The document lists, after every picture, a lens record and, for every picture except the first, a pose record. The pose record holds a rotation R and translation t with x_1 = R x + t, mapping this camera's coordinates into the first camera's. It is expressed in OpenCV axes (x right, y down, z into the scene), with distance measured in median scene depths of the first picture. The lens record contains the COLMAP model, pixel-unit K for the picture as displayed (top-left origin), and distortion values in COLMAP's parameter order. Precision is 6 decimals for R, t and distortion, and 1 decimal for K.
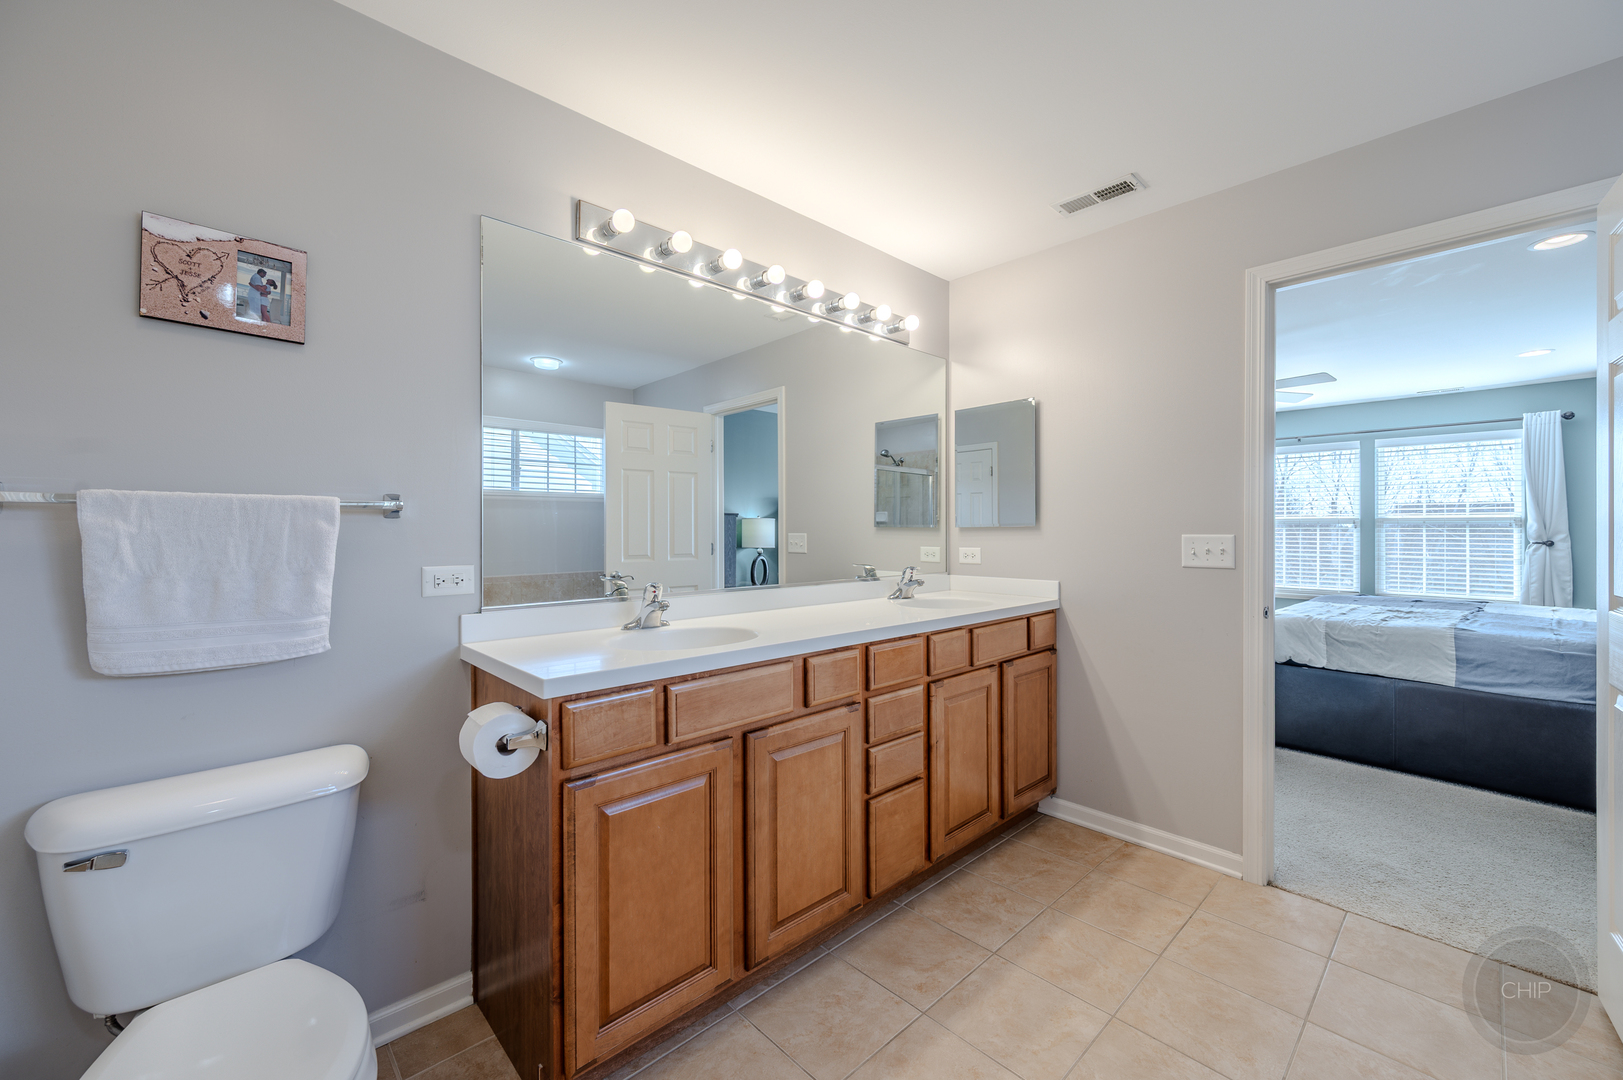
lens RADIAL K [[657.4, 0, 822.9], [0, 657.4, 523.1], [0, 0, 1]] dist [-0.000793, -0.000180]
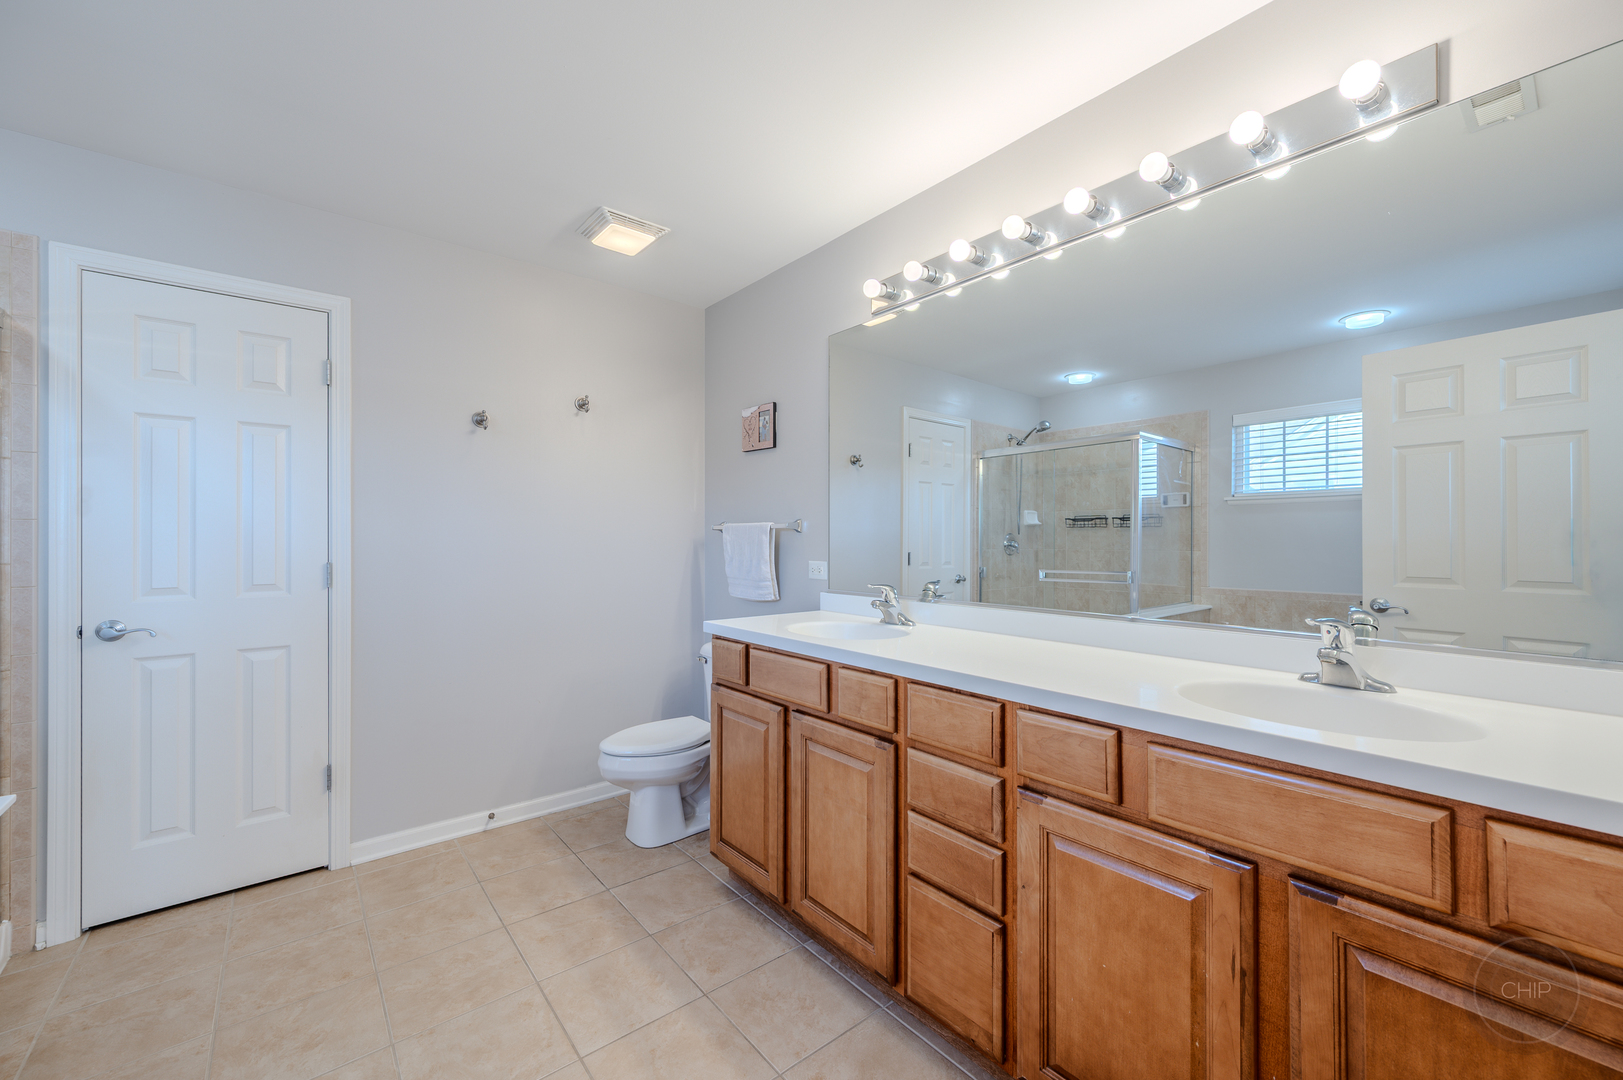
lens RADIAL K [[656.5, 0, 811.5], [0, 656.5, 540.0], [0, 0, 1]] dist [-0.003003, -0.000289]
pose [[-0.102578, -0.003187, -0.994720, 0.992520], [0.012663, 0.999910, -0.004509, 0.018463], [0.994644, -0.013058, -0.102528, 1.090955]]
